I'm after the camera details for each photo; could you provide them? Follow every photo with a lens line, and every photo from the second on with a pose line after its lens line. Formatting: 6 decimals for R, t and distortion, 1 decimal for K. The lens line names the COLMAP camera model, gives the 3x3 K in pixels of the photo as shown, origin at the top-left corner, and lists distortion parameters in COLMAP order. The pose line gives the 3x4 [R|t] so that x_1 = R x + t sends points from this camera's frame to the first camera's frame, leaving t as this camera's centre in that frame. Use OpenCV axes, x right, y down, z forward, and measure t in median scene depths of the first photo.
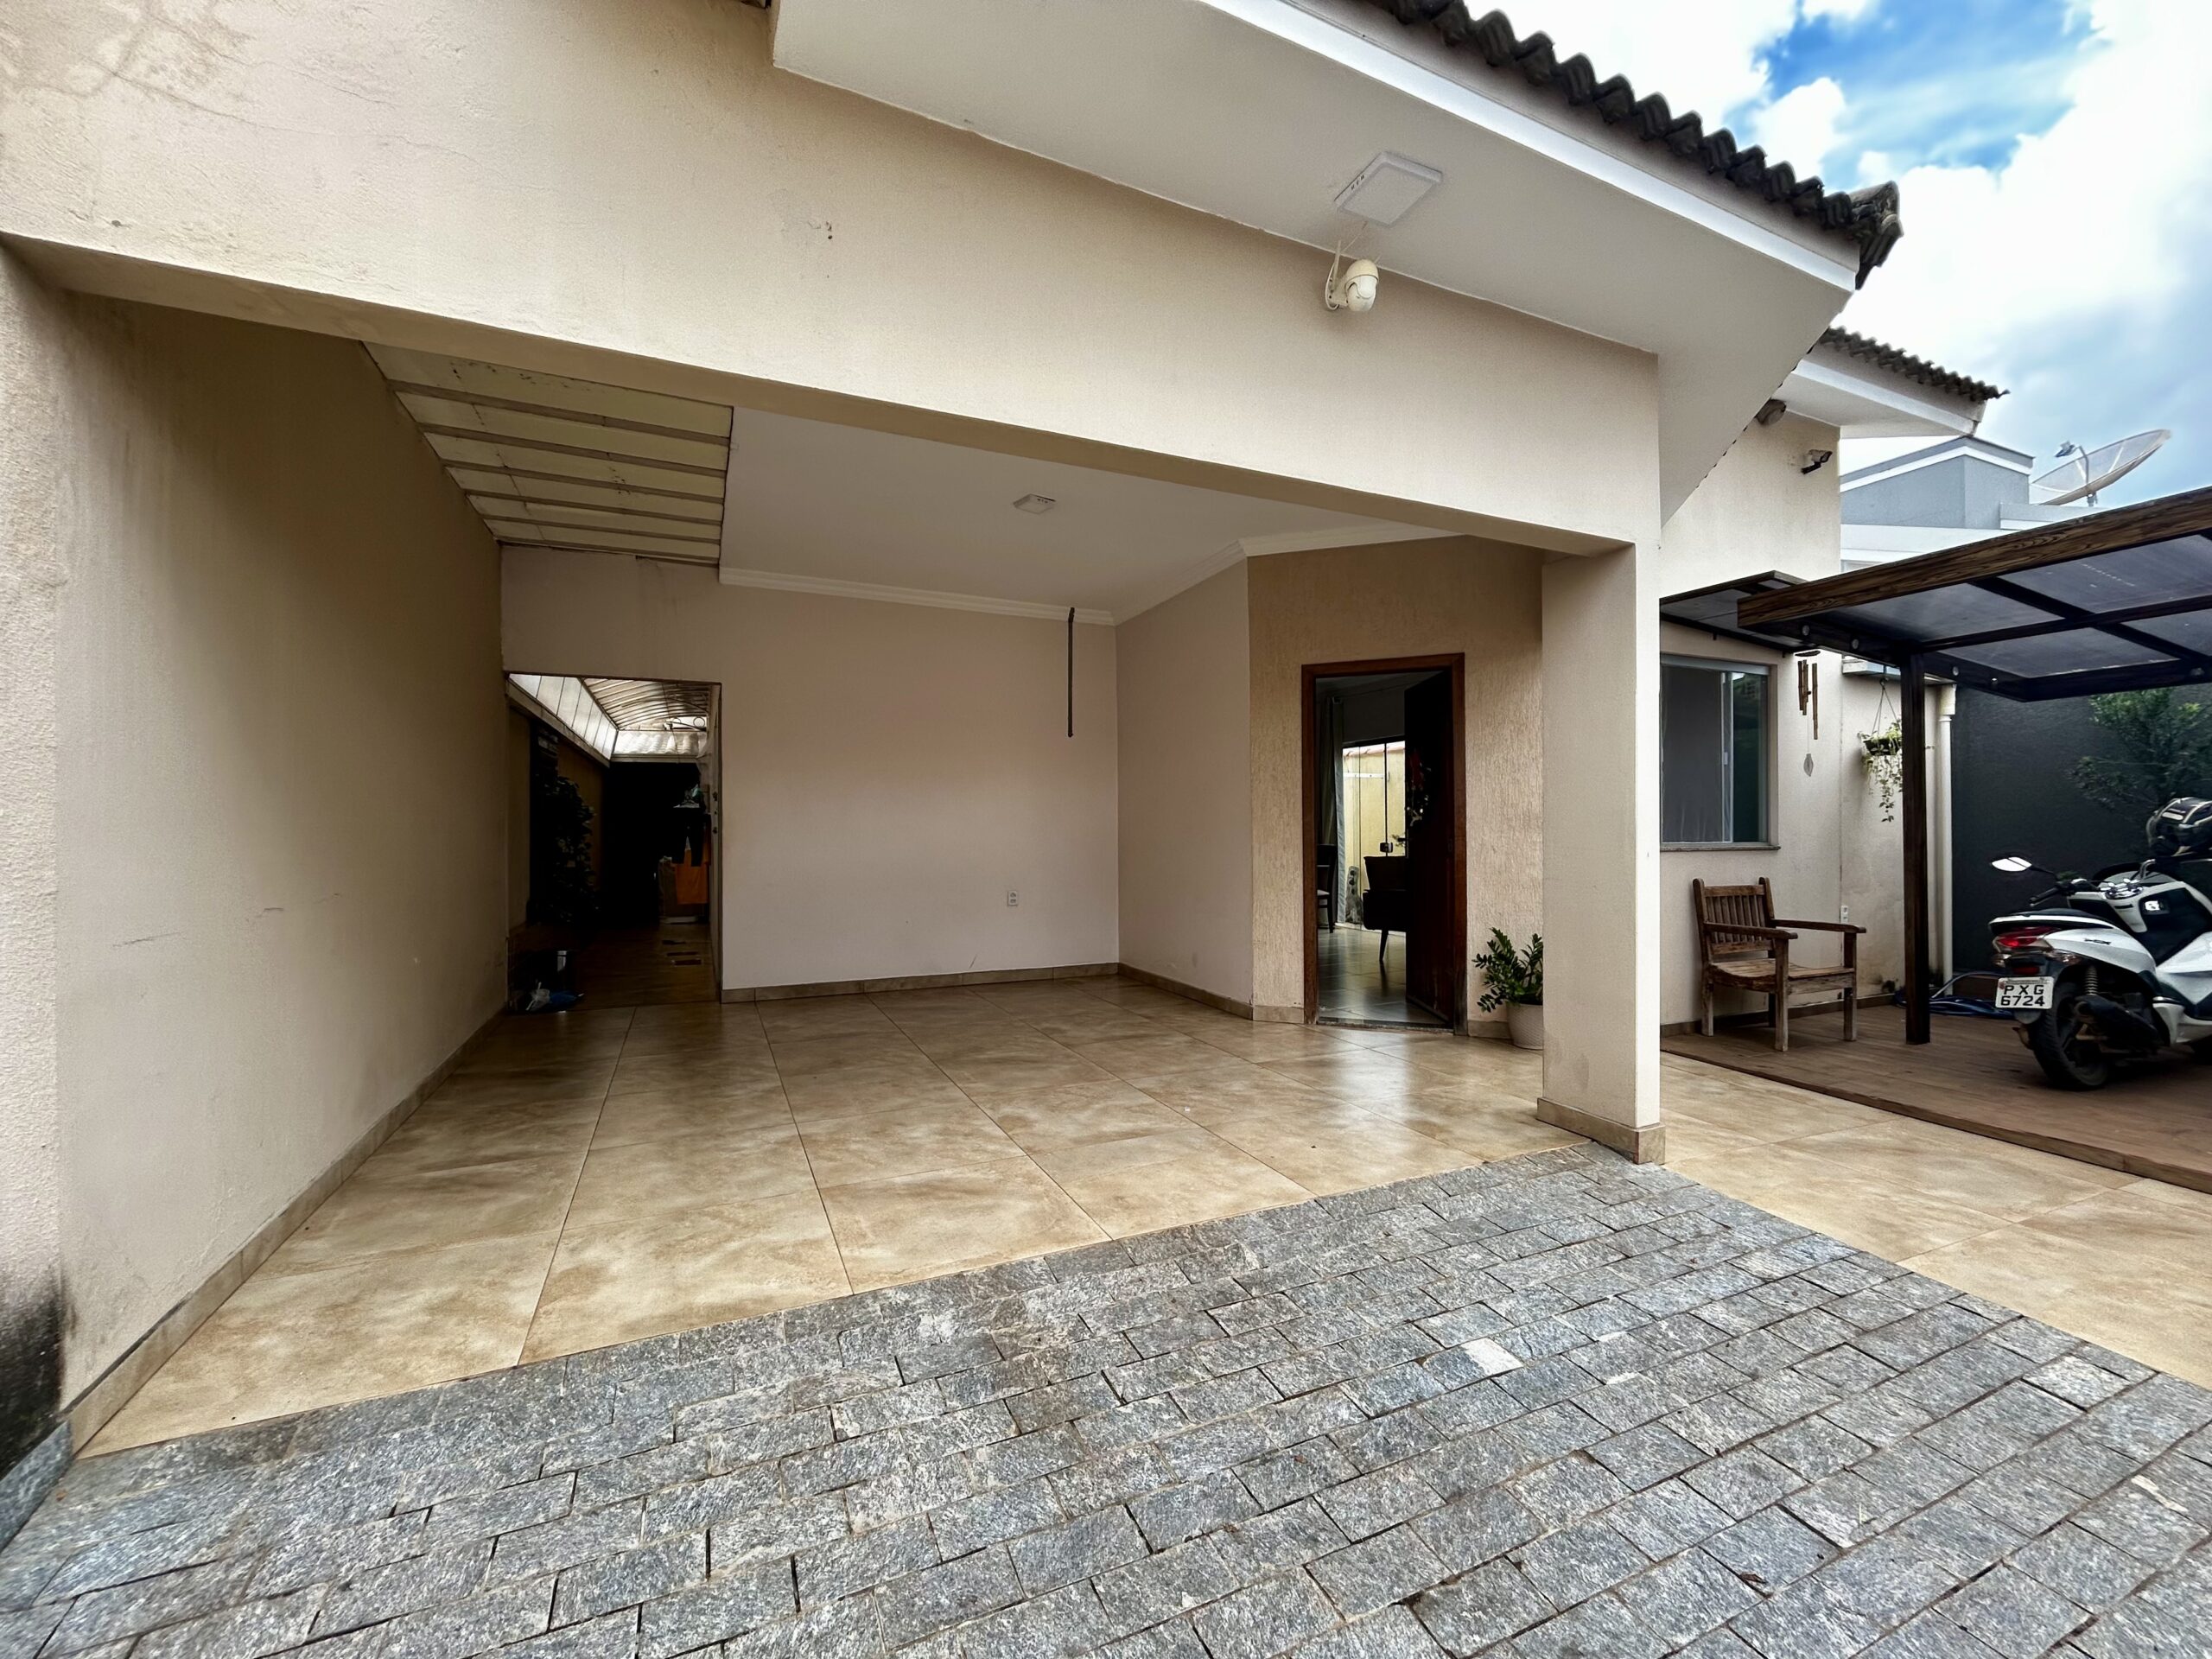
lens RADIAL K [[897.6, 0, 1106.0], [0, 897.6, 829.5], [0, 0, 1]] dist [0.002065, 0.000370]
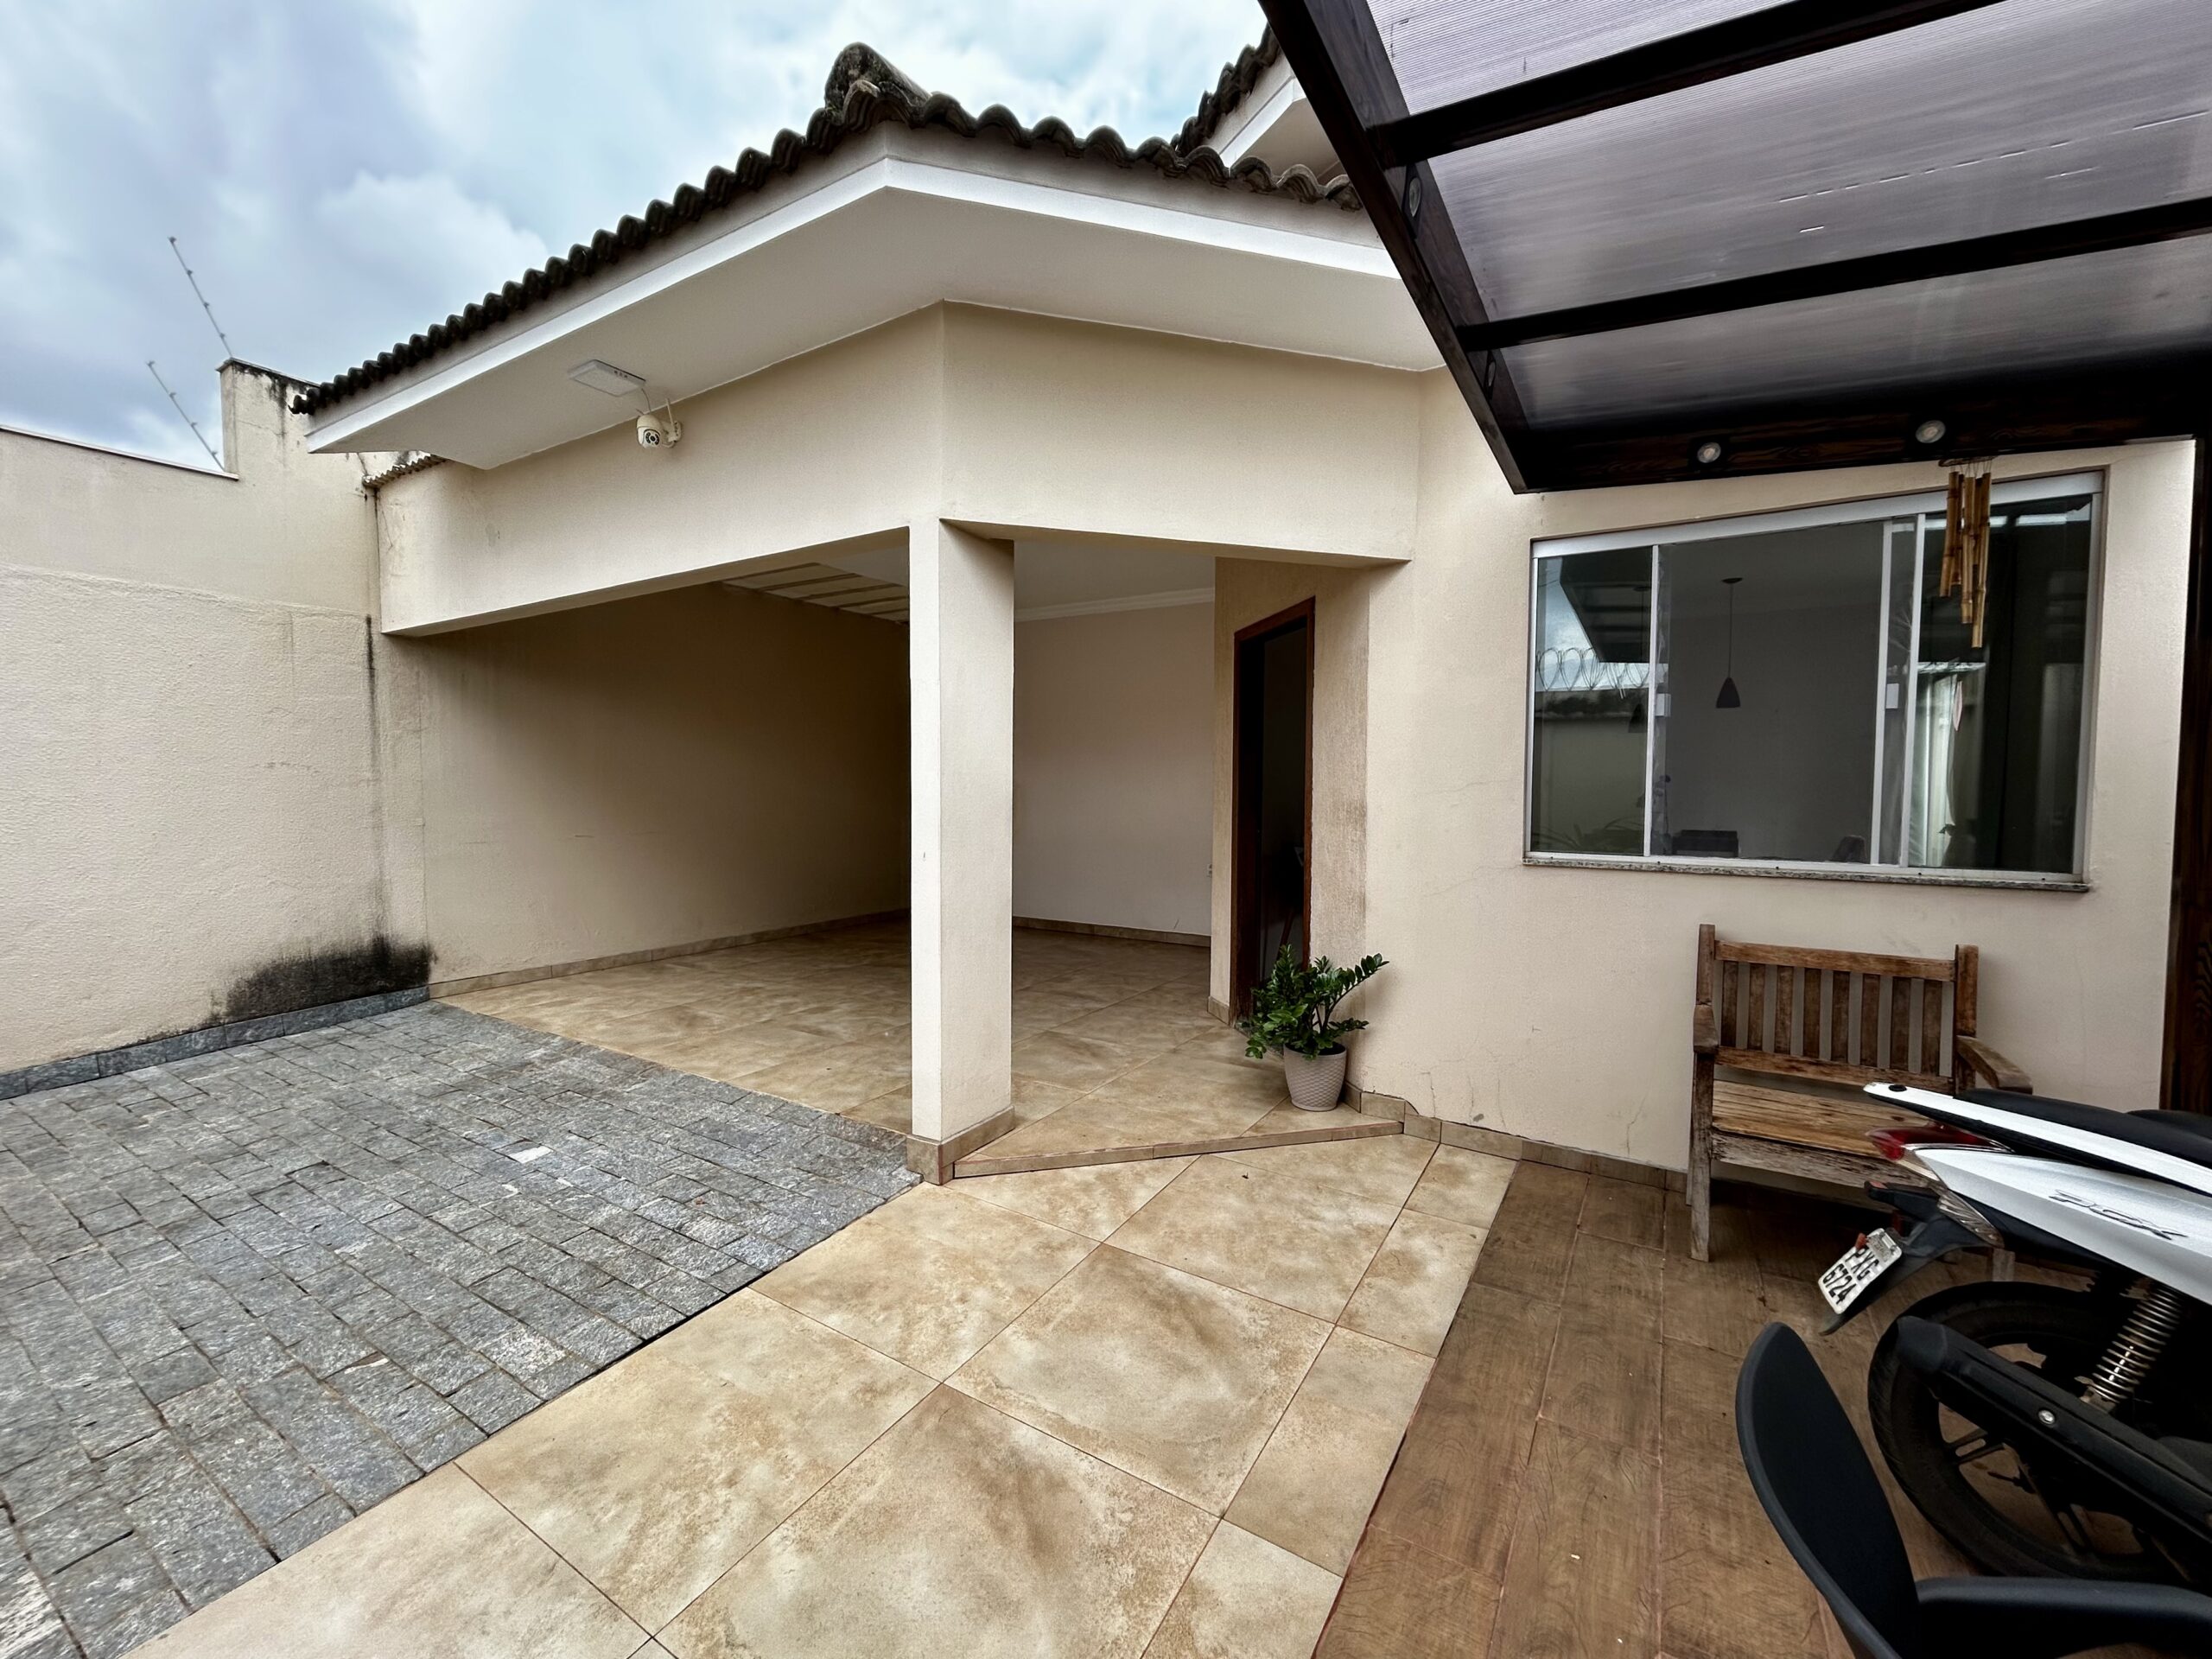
lens RADIAL K [[897.6, 0, 1106.0], [0, 897.6, 829.5], [0, 0, 1]] dist [0.002065, 0.000370]
pose [[0.557565, 0.045810, -0.828868, 1.729981], [-0.005588, 0.998661, 0.051435, -0.059718], [0.830114, -0.024047, 0.557074, 0.731568]]
